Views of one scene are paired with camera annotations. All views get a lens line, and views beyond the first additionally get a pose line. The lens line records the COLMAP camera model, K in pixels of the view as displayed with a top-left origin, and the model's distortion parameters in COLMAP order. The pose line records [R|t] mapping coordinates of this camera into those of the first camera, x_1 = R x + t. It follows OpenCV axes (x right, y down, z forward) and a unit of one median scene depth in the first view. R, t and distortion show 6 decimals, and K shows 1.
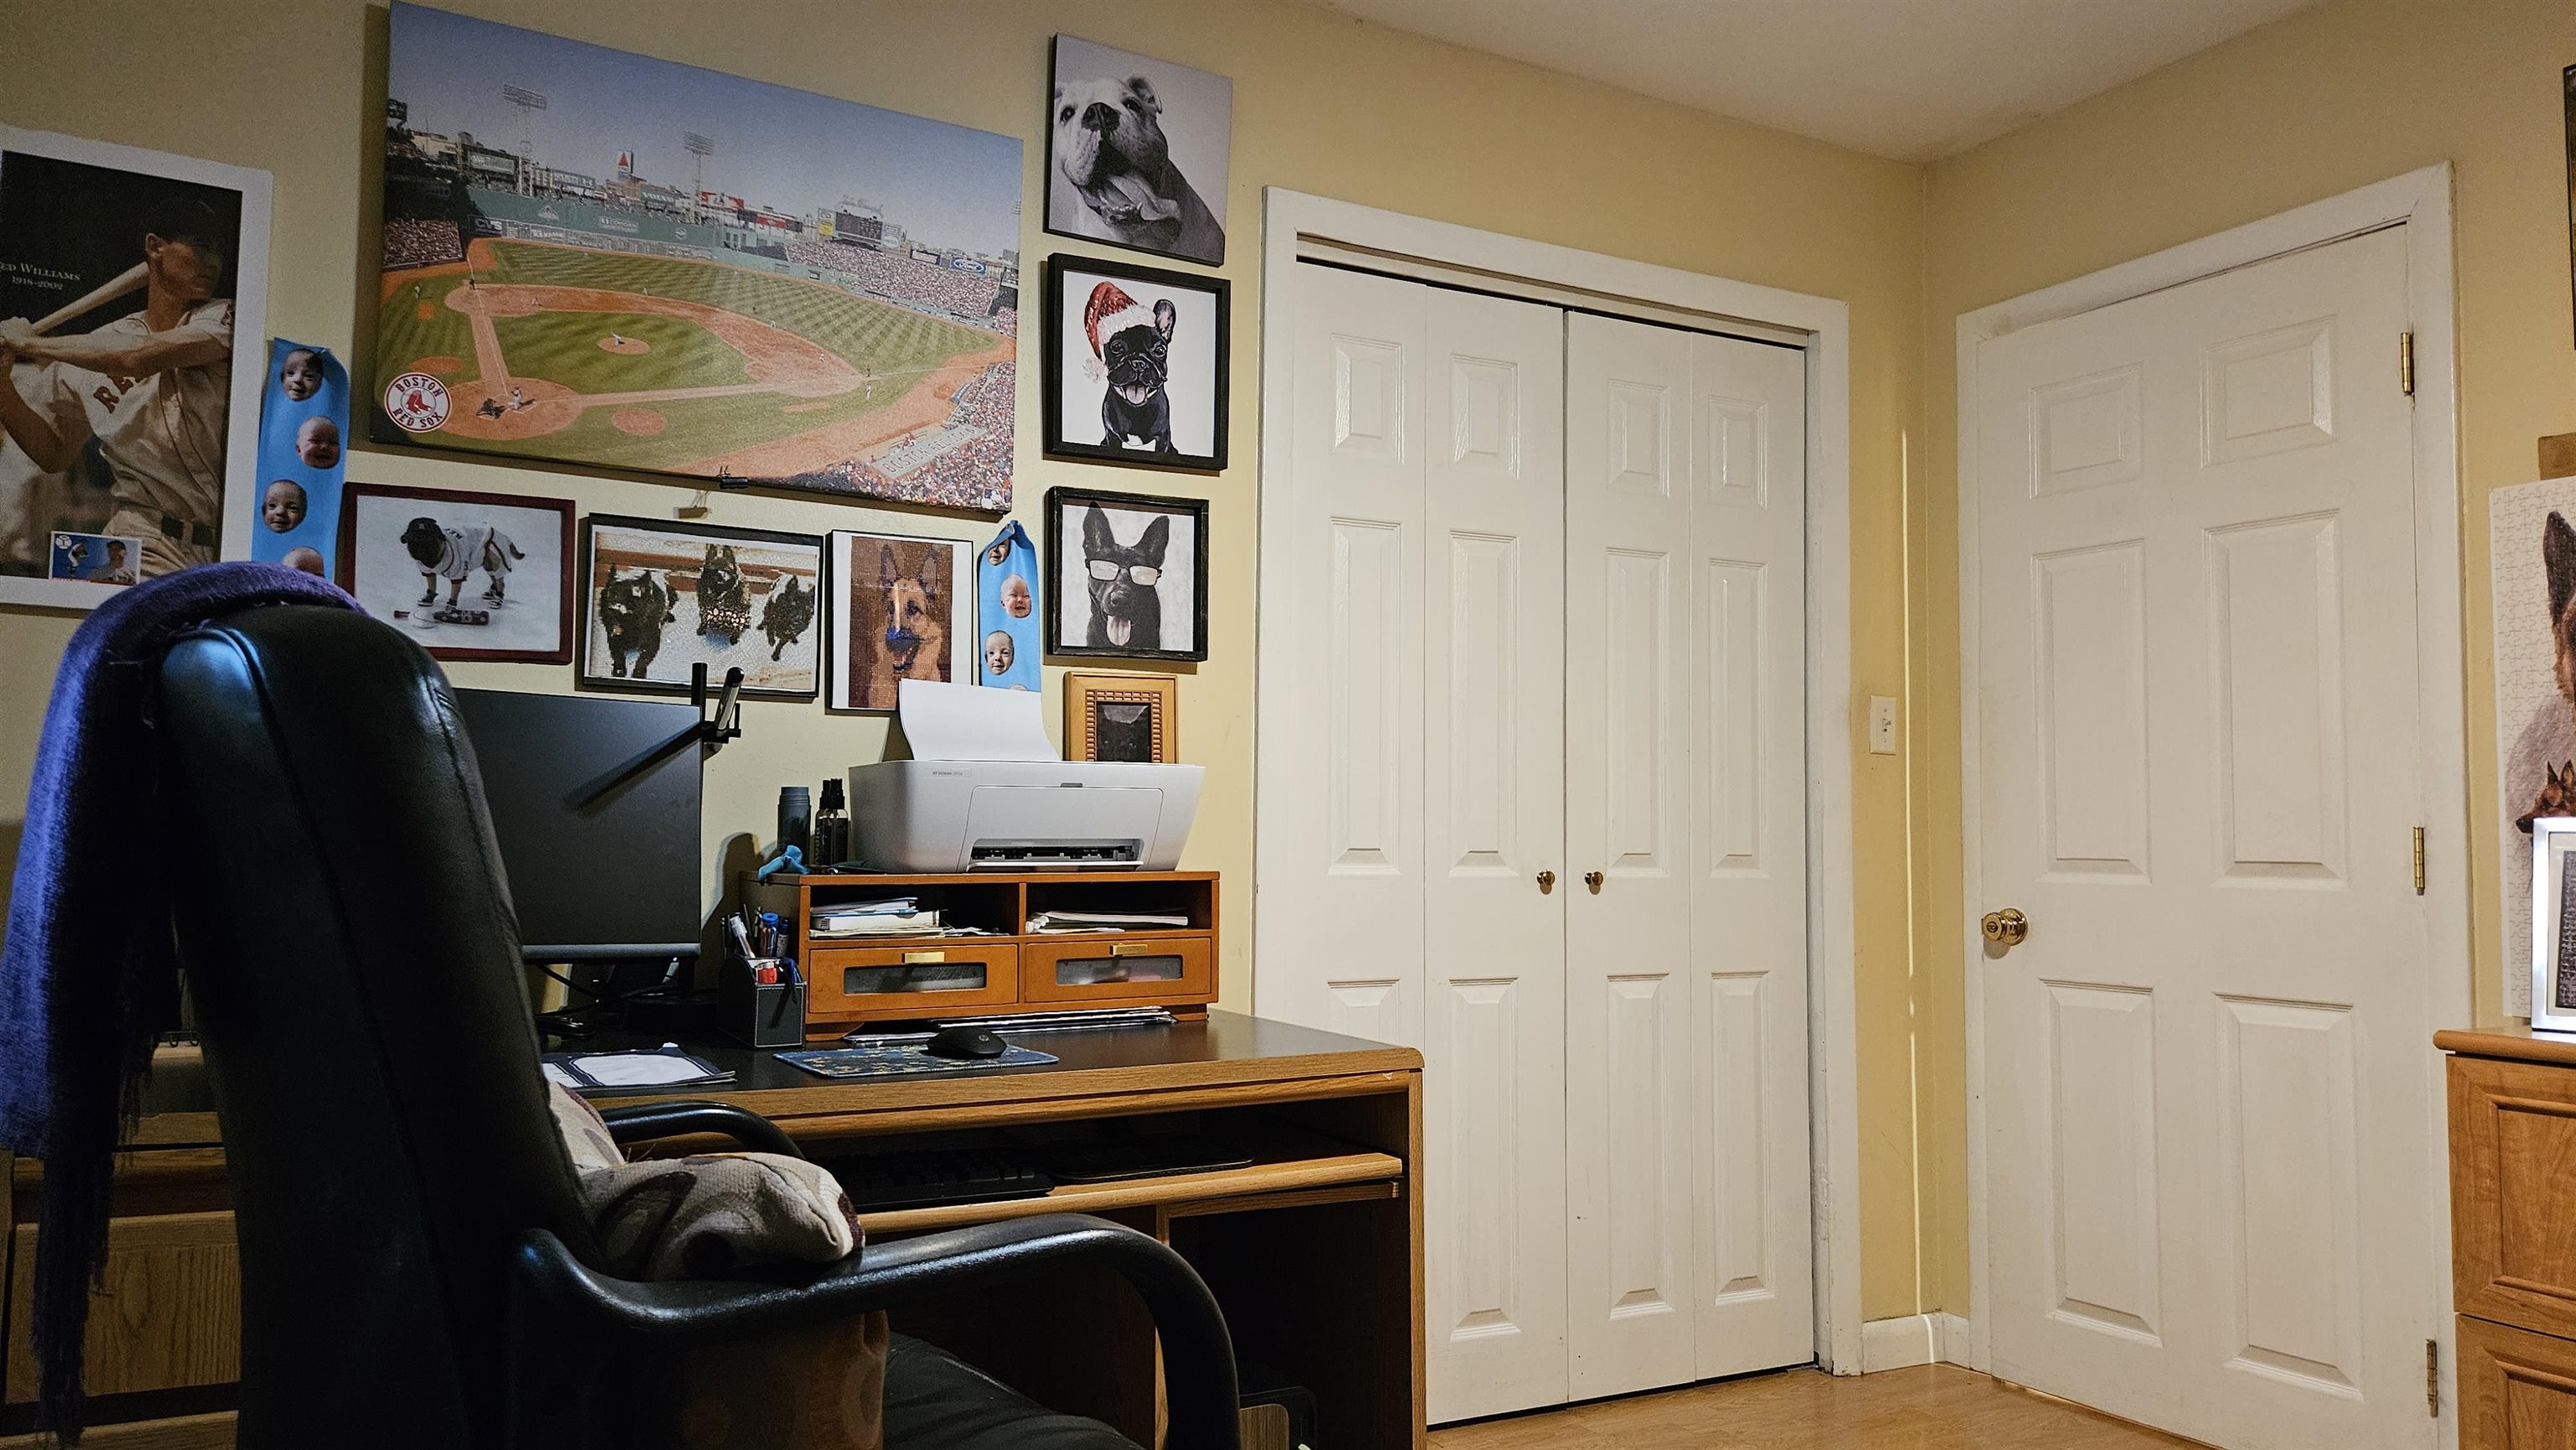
lens RADIAL K [[1697.9, 0, 1295.5], [0, 1697.9, 723.7], [0, 0, 1]] dist [0.080061, -0.072352]
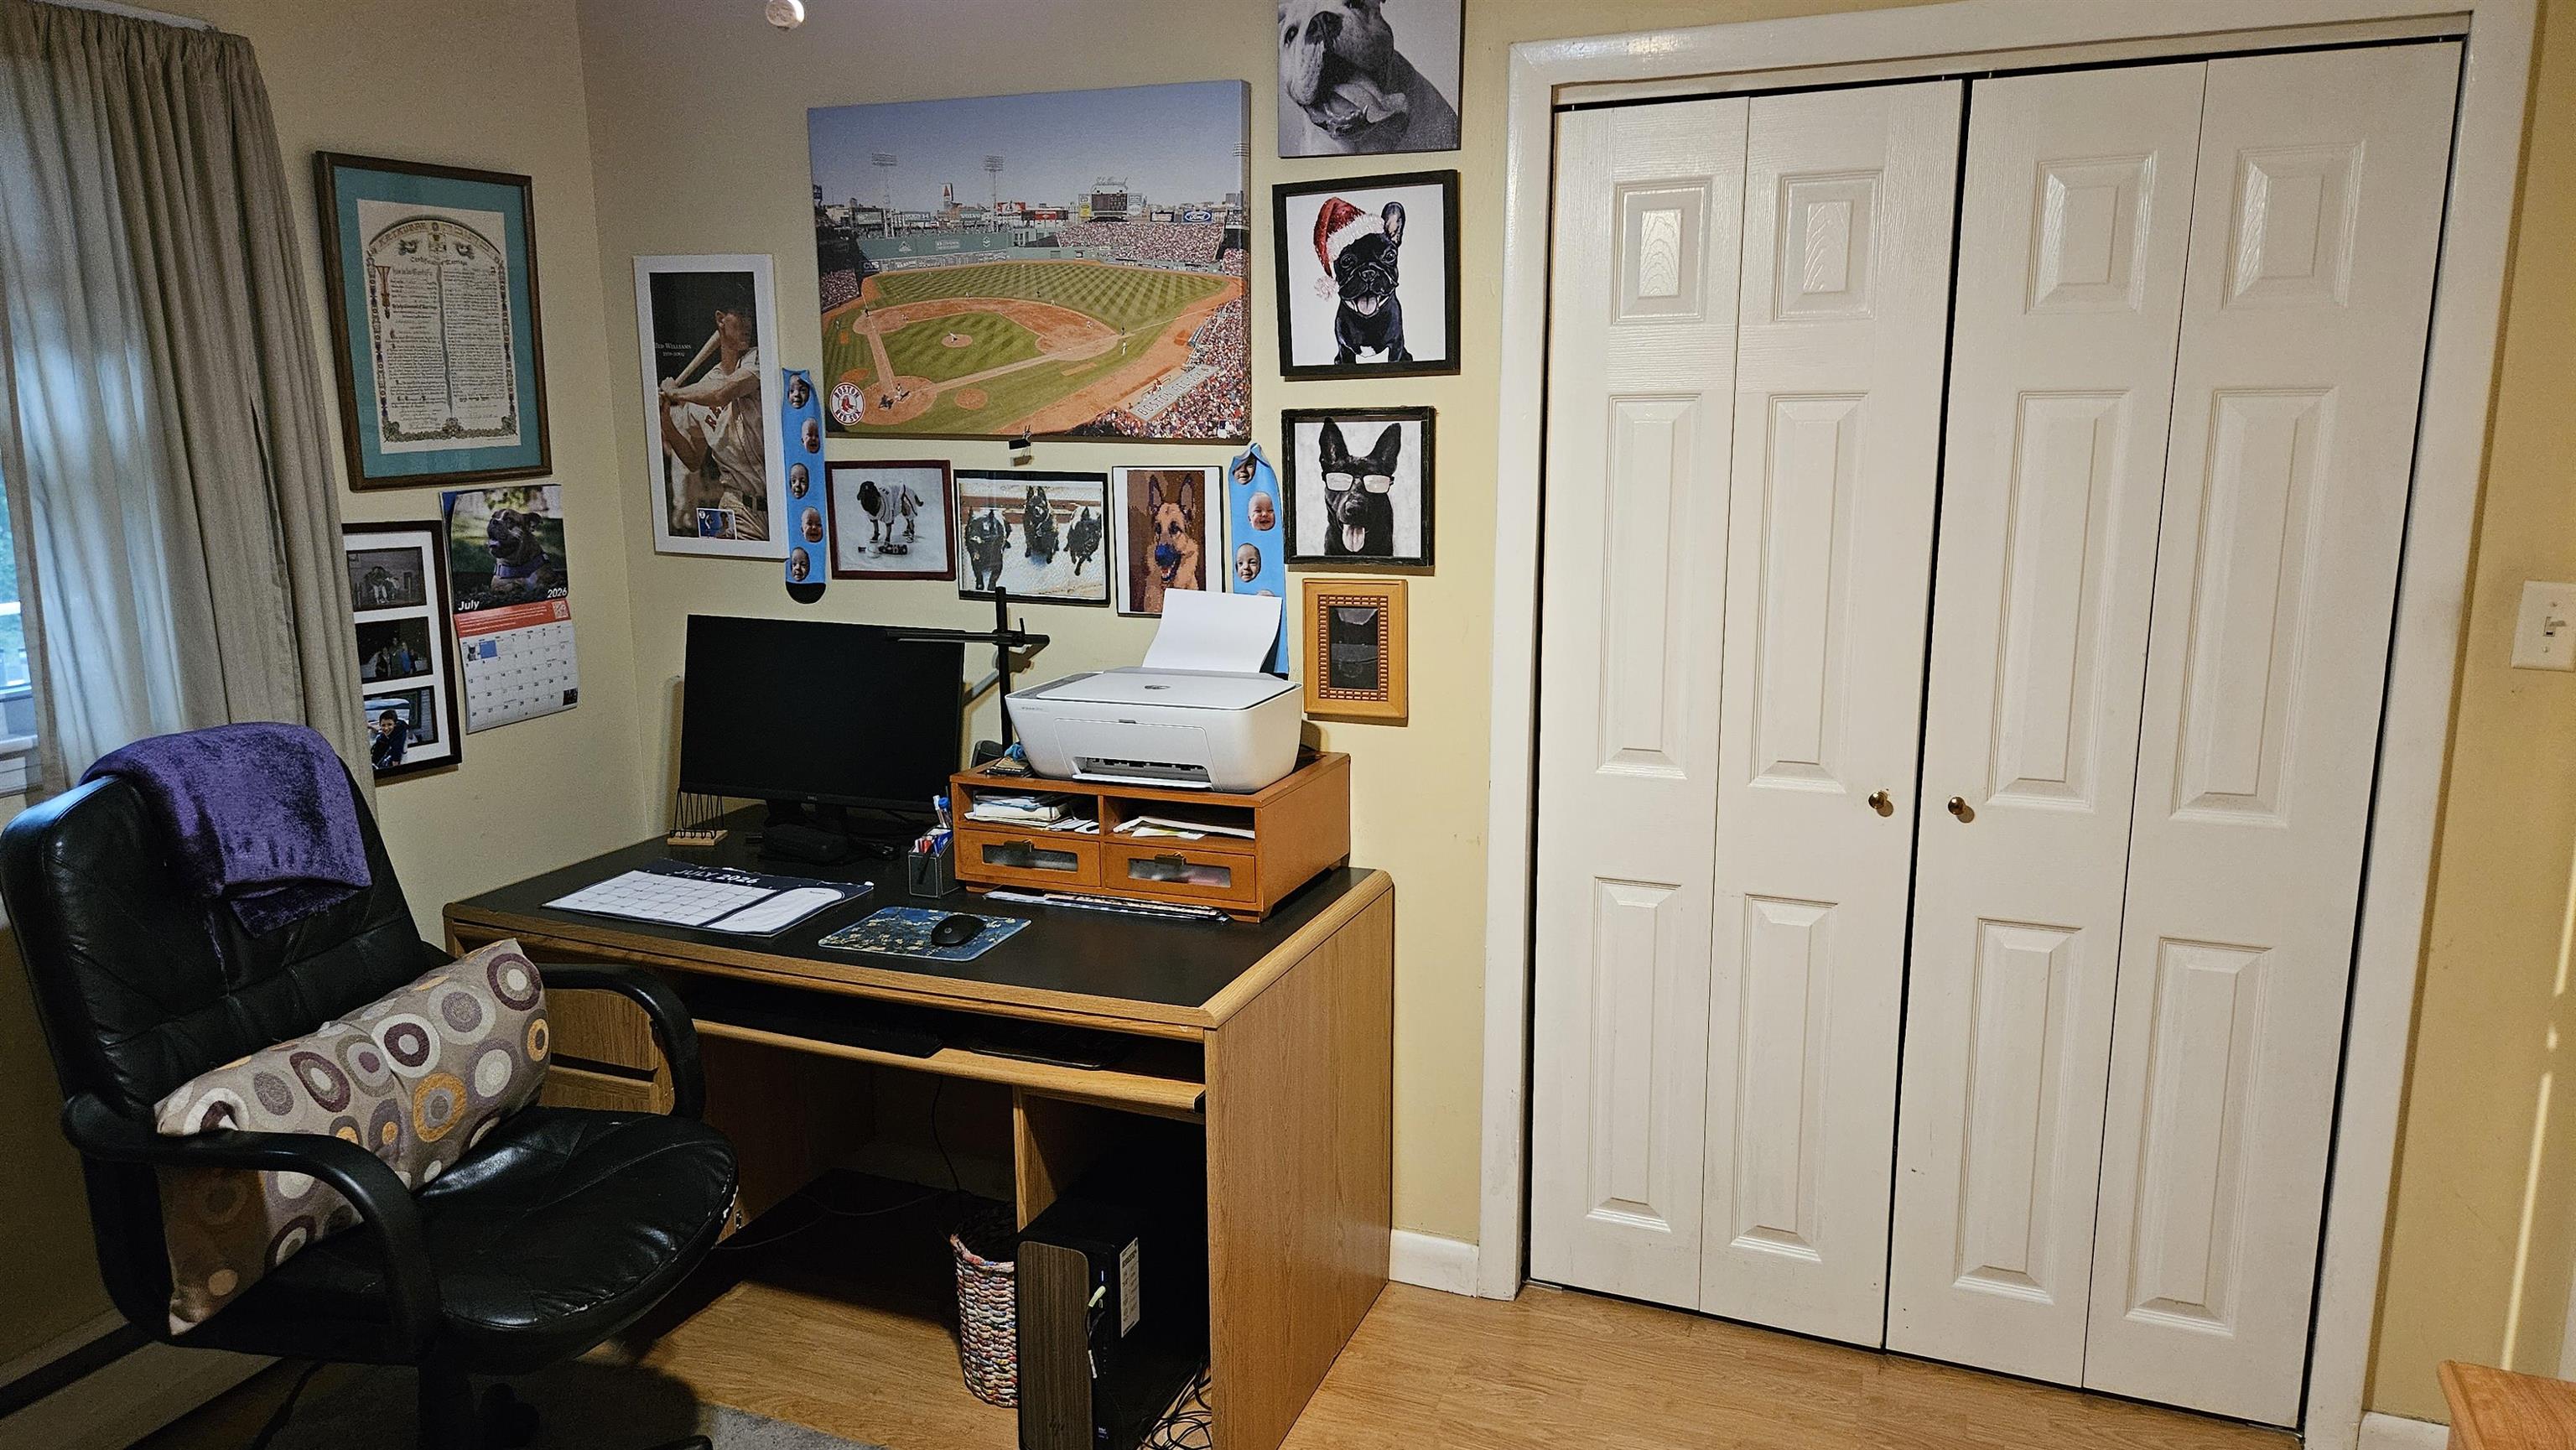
lens RADIAL K [[1709.5, 0, 1286.4], [0, 1709.5, 716.1], [0, 0, 1]] dist [0.079701, -0.075527]
pose [[0.649044, 0.127131, -0.750053, 0.762851], [0.063623, 0.973413, 0.220045, -0.204402], [0.758085, -0.190539, 0.623700, 0.300803]]
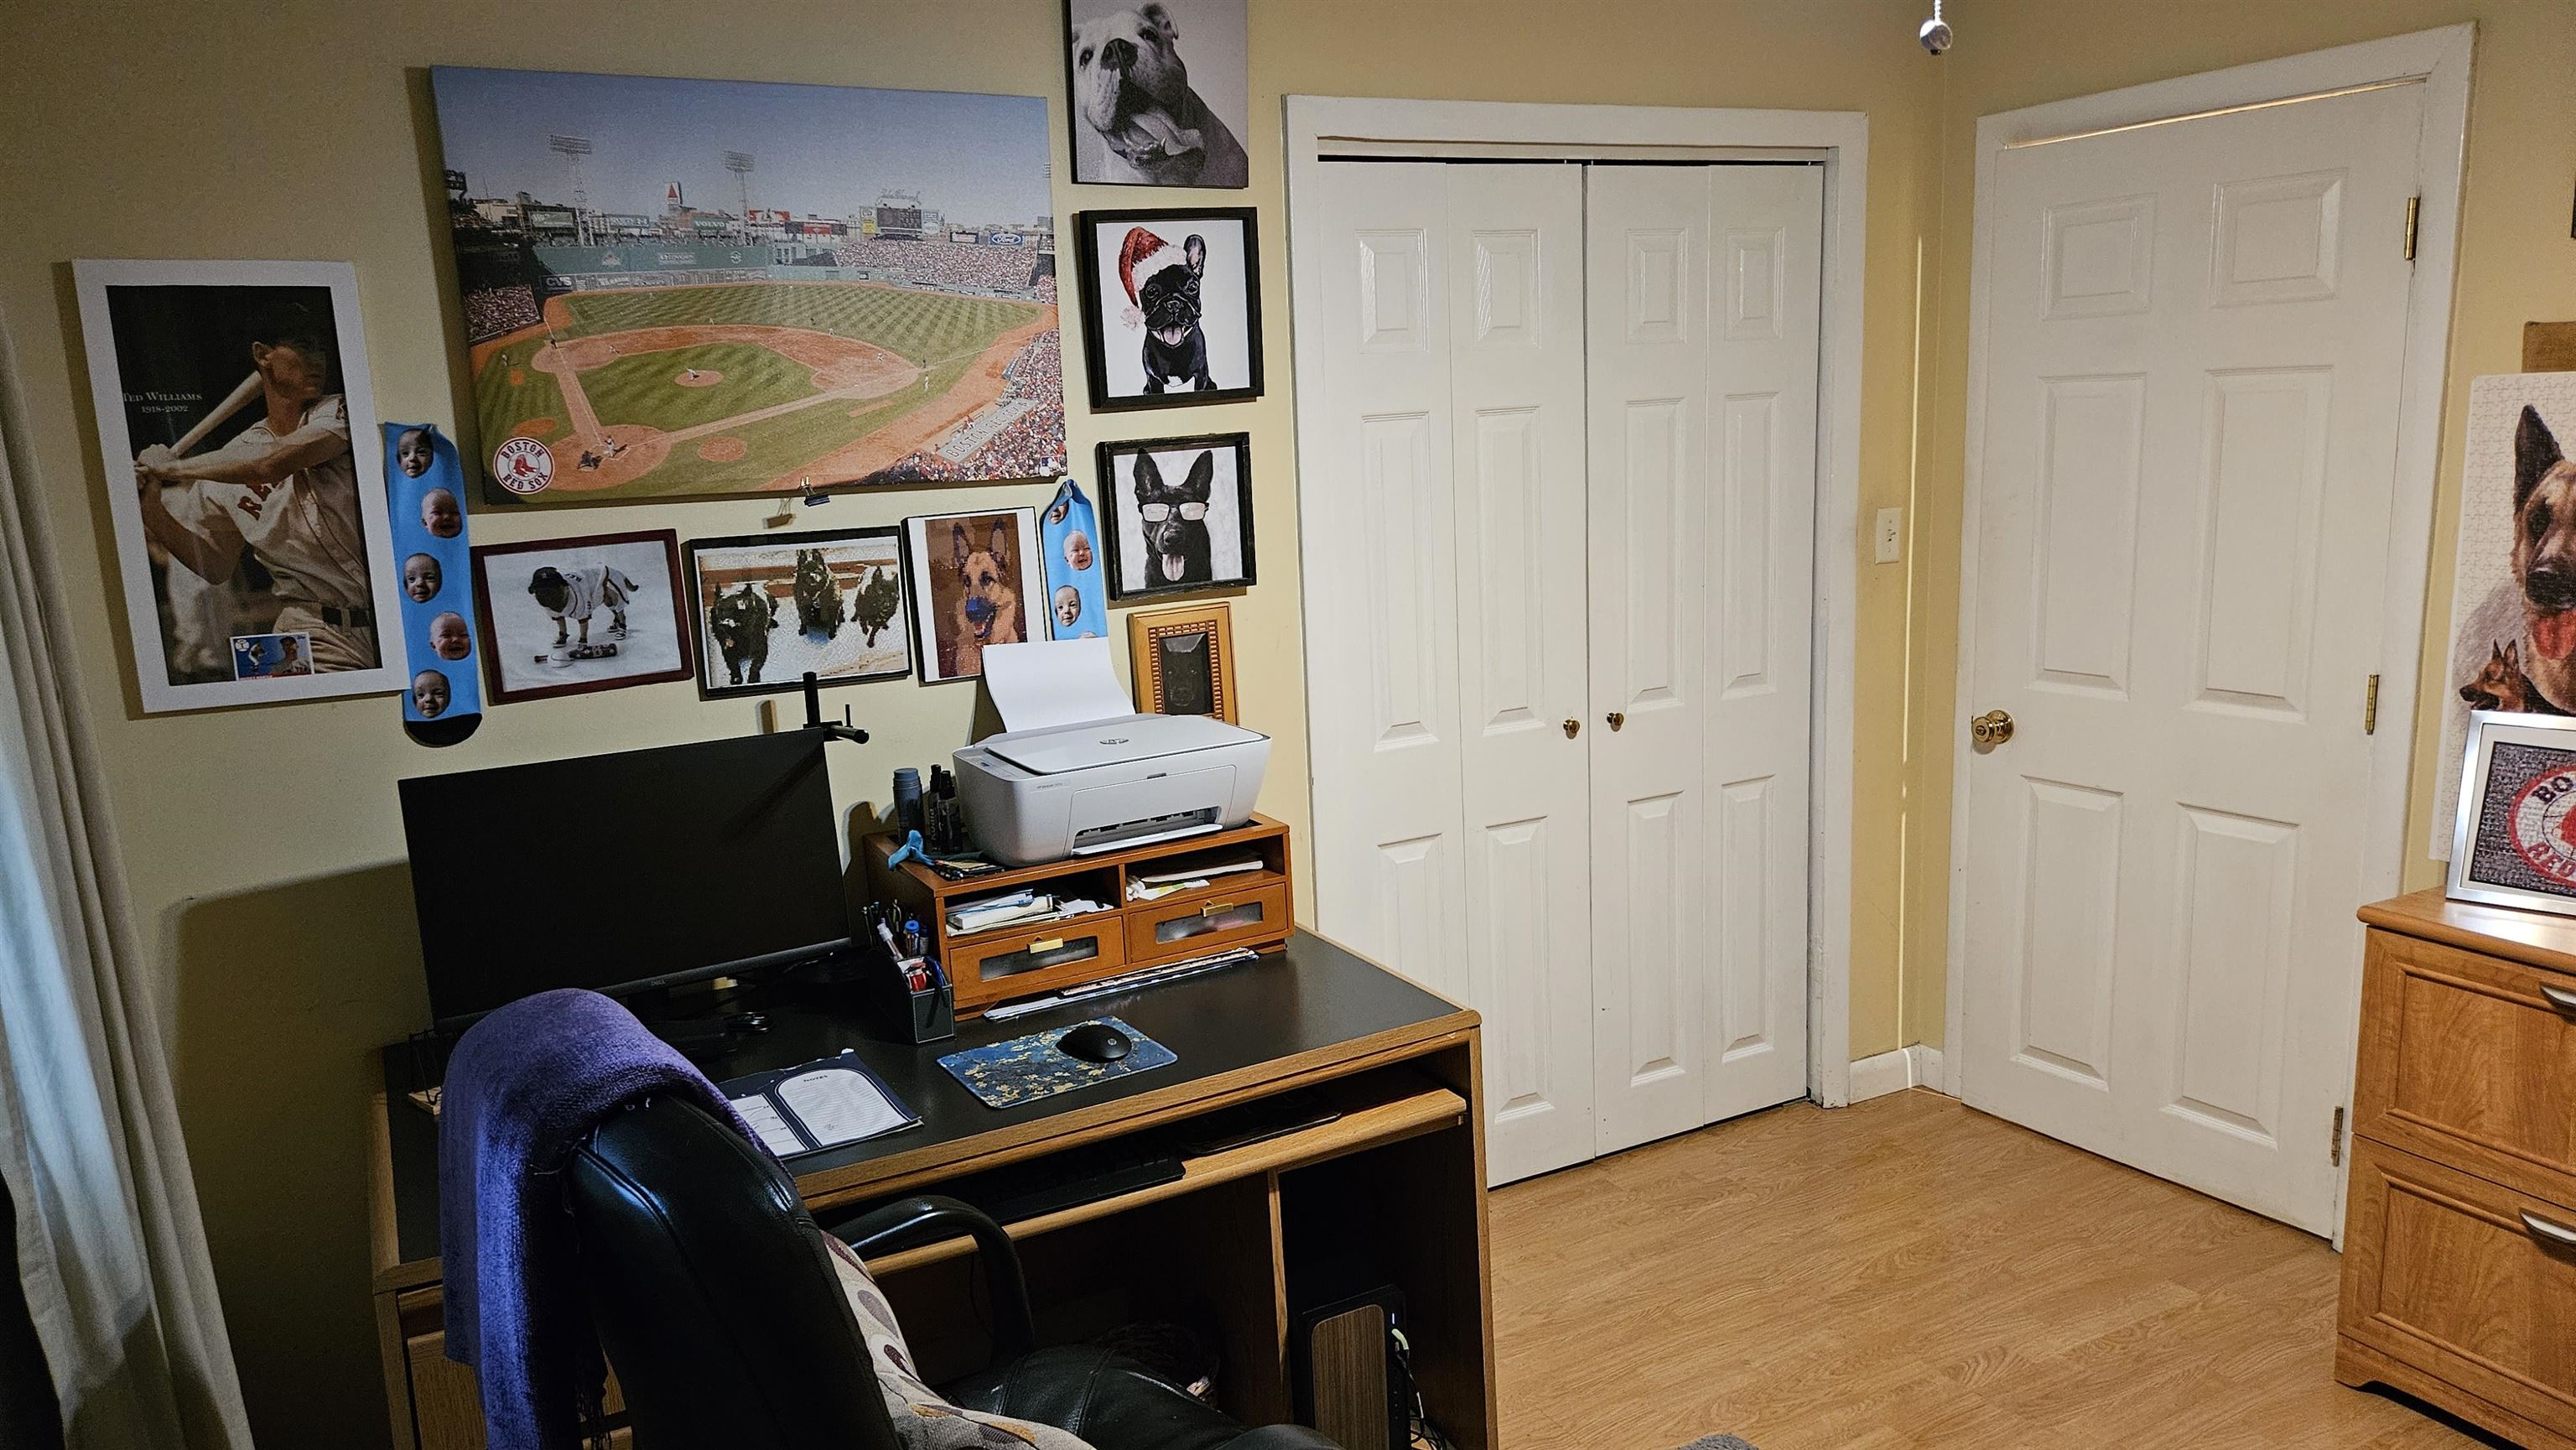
lens RADIAL K [[1709.5, 0, 1286.4], [0, 1709.5, 716.1], [0, 0, 1]] dist [0.079701, -0.075527]
pose [[0.998512, -0.053422, -0.010937, -0.028819], [0.054455, 0.966415, 0.251150, -0.254373], [-0.002847, -0.251372, 0.967886, -0.074851]]
